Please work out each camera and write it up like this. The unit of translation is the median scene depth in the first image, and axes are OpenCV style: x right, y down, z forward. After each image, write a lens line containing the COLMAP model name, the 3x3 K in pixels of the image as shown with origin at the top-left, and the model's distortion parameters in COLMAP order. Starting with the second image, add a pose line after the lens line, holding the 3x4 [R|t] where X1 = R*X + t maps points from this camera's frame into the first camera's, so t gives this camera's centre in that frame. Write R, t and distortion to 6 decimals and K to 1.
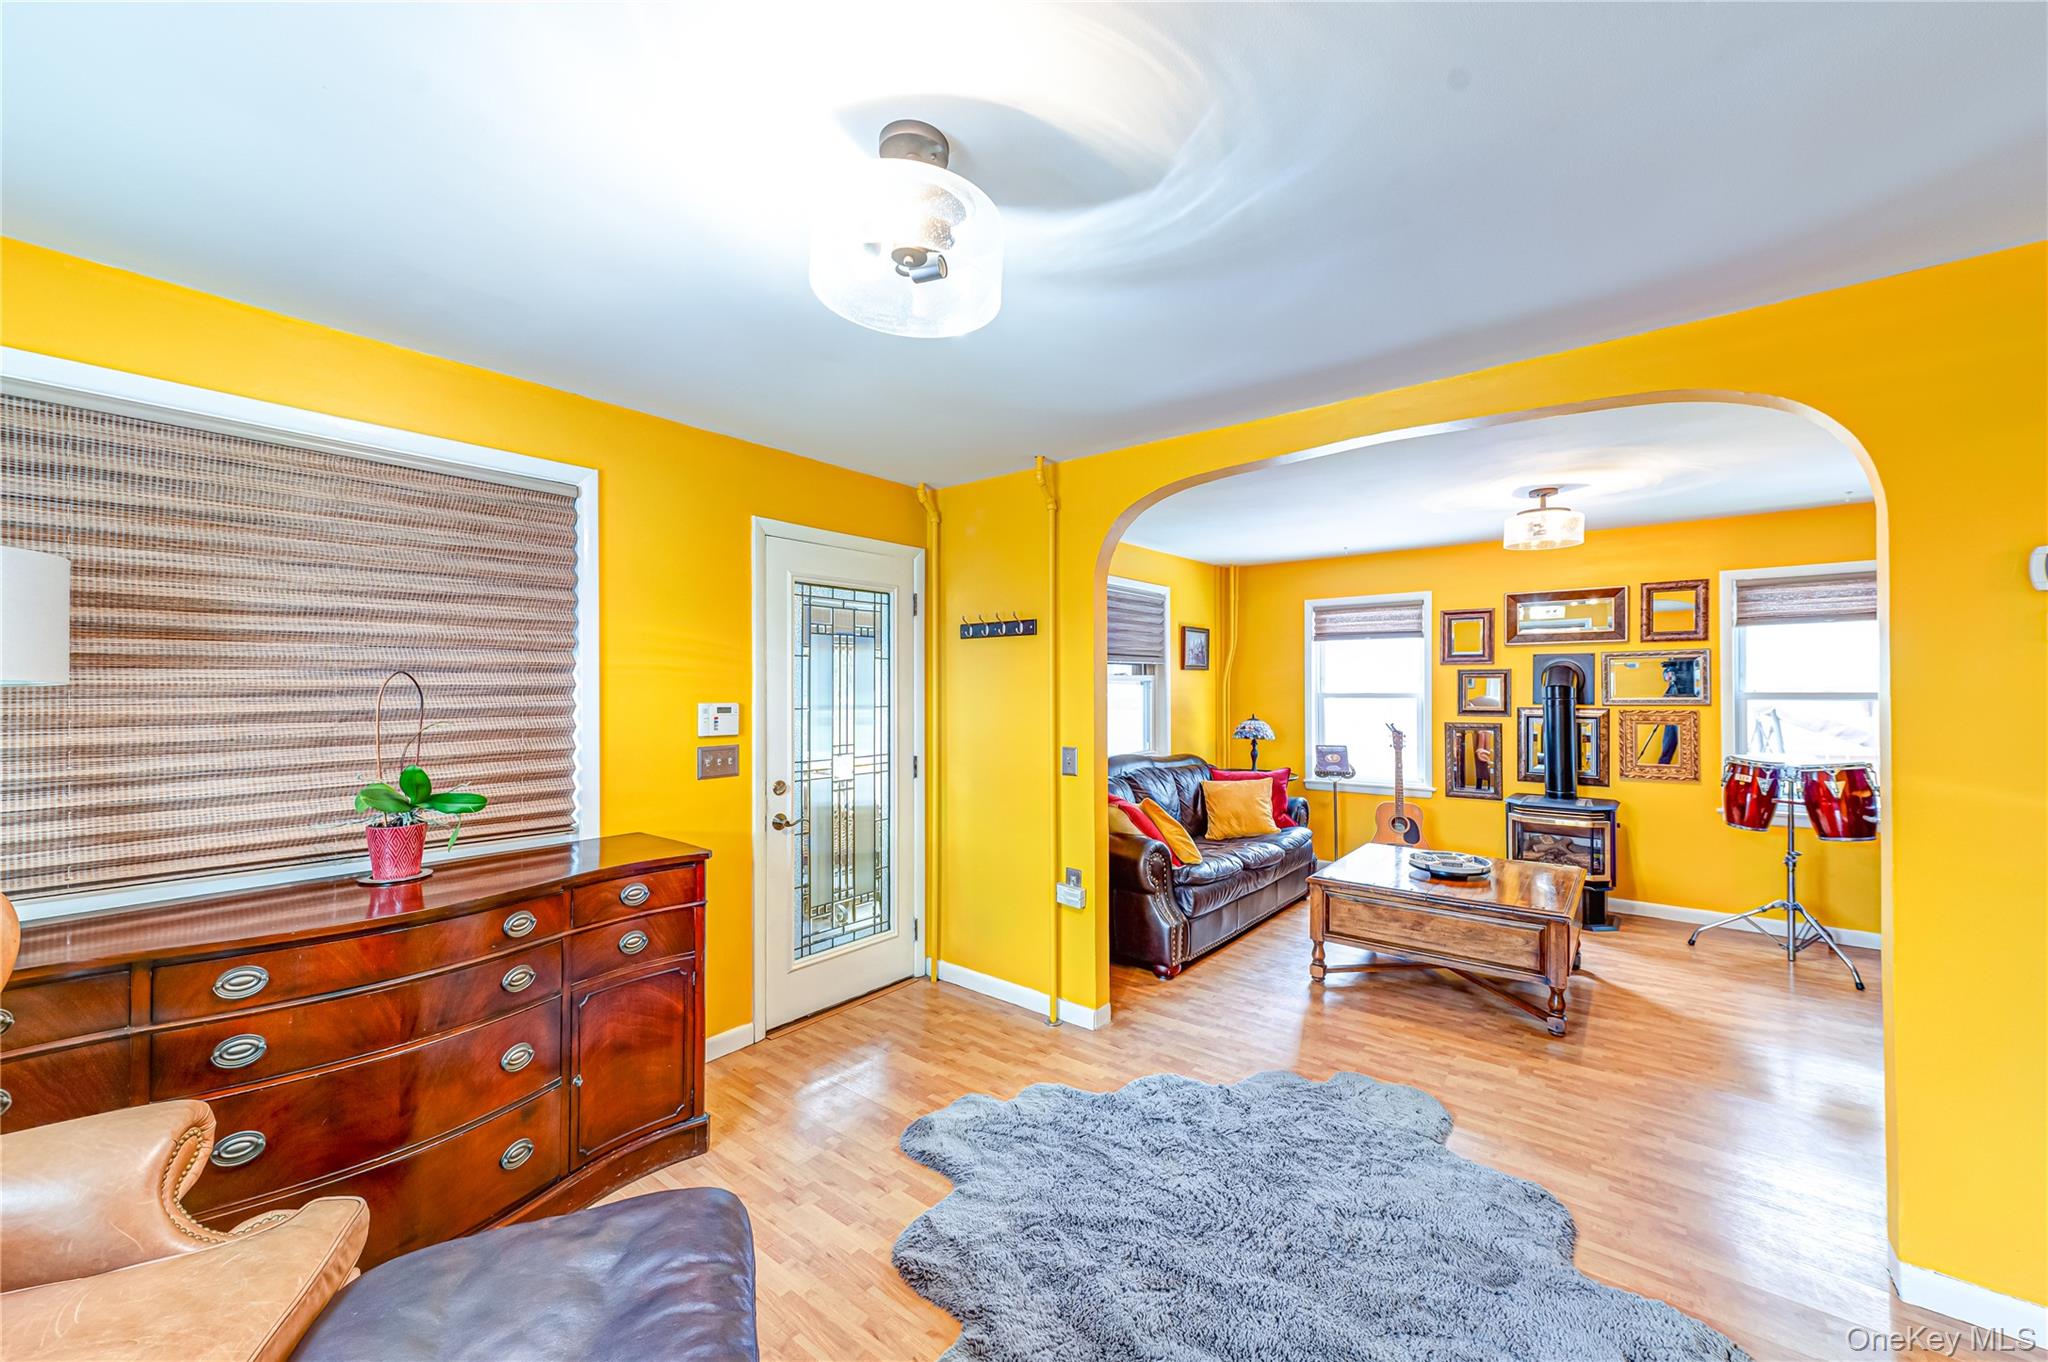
lens RADIAL K [[791.2, 0, 1023.5], [0, 791.2, 681.8], [0, 0, 1]] dist [0.015668, 0.000128]
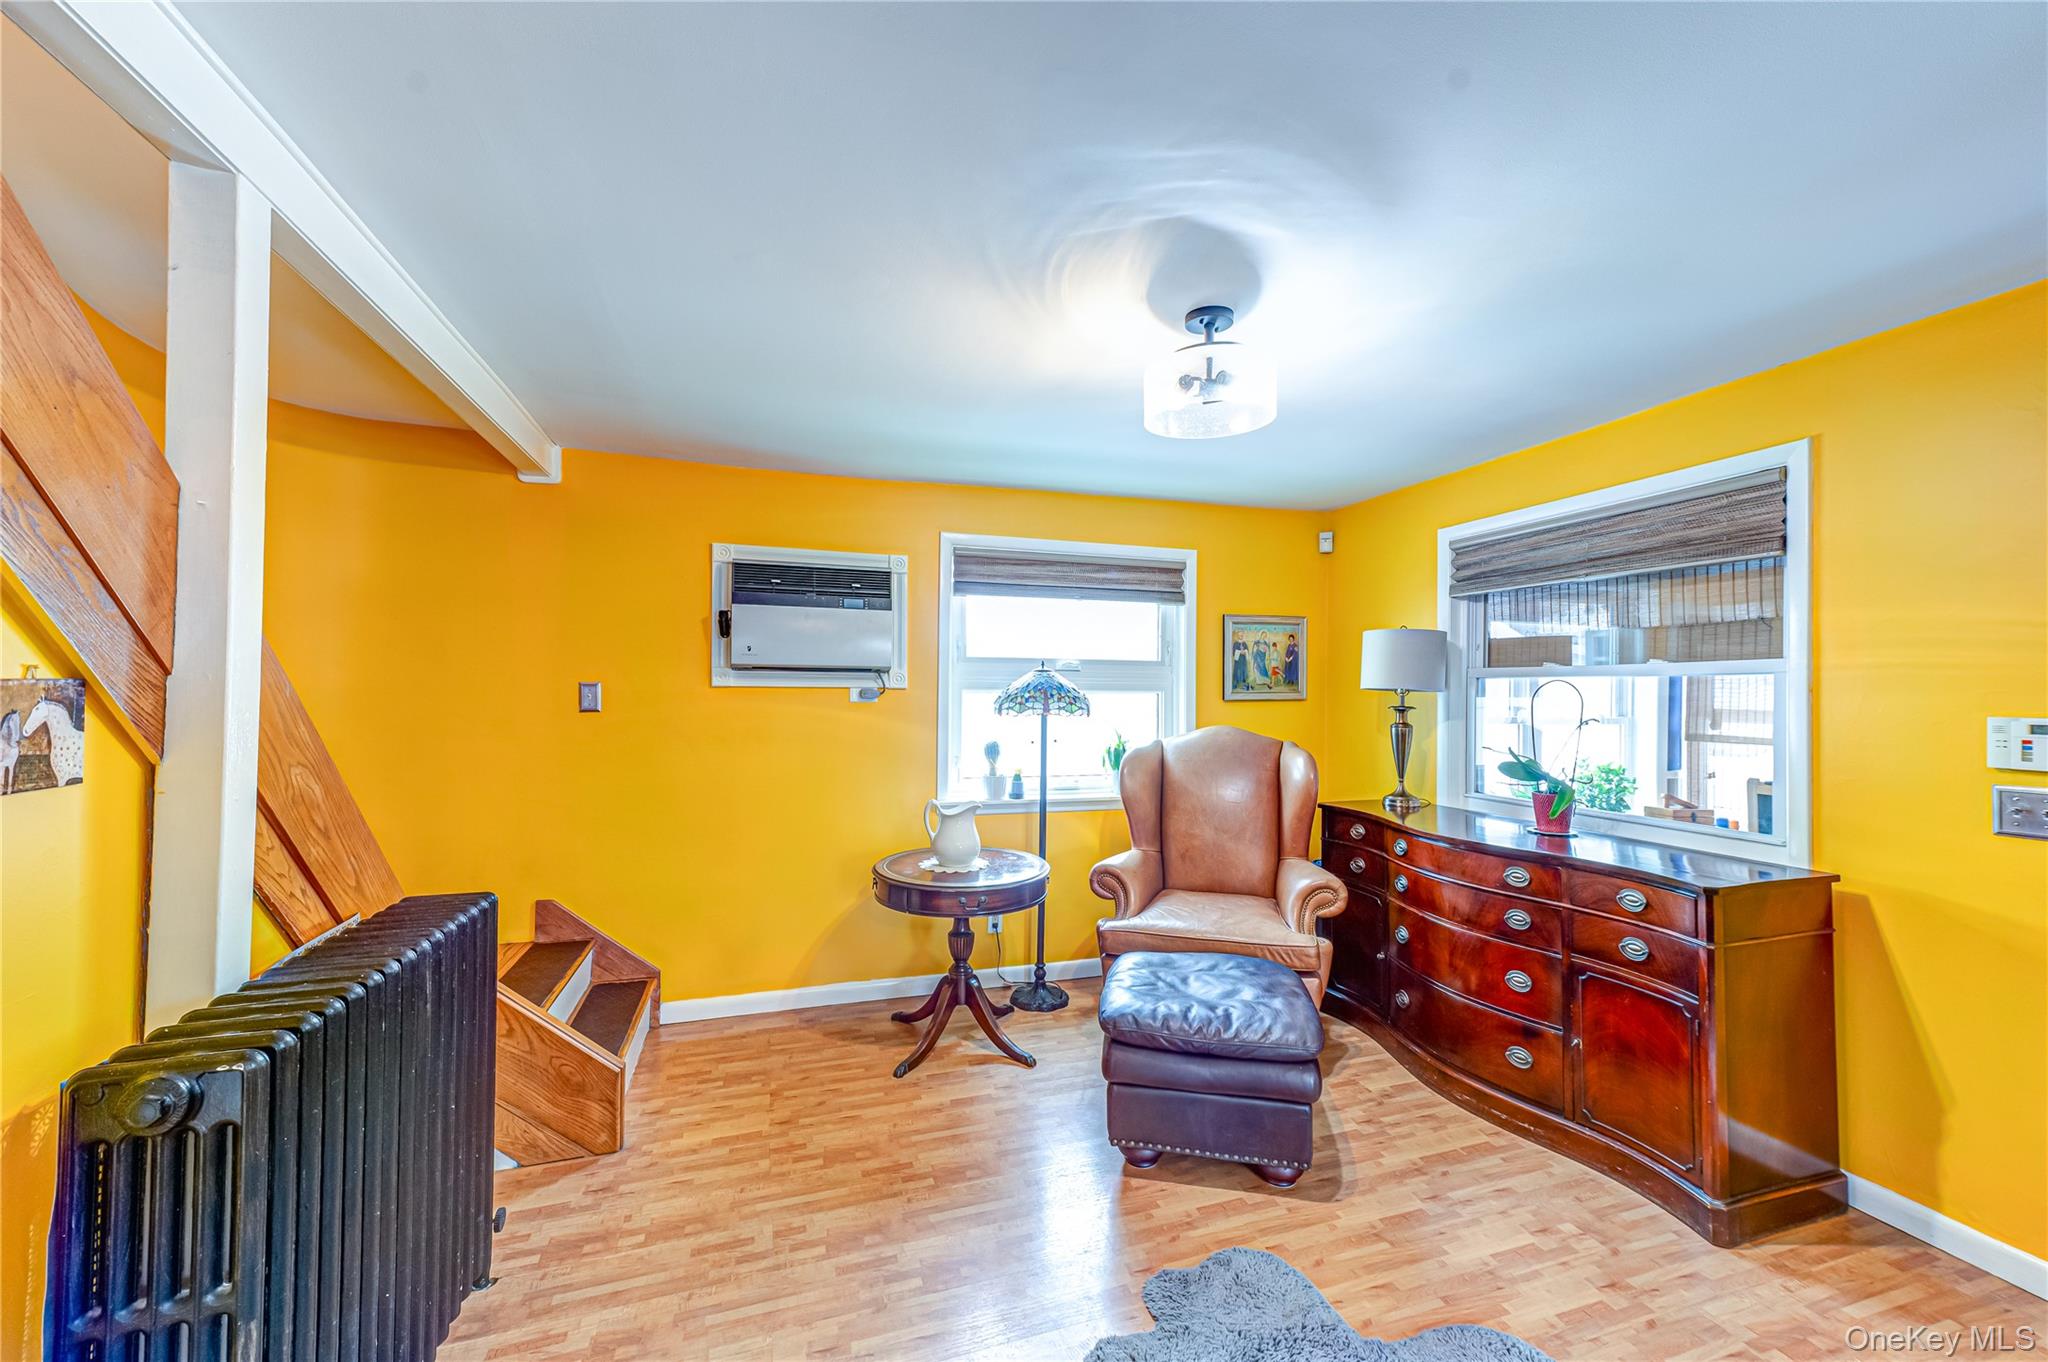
lens RADIAL K [[791.2, 0, 1029.3], [0, 791.2, 688.4], [0, 0, 1]] dist [0.015668, 0.000128]
pose [[-0.566201, -0.004632, -0.824254, 0.644980], [0.010078, 0.999871, -0.012542, 0.004612], [0.824206, -0.015408, -0.566081, 0.803755]]
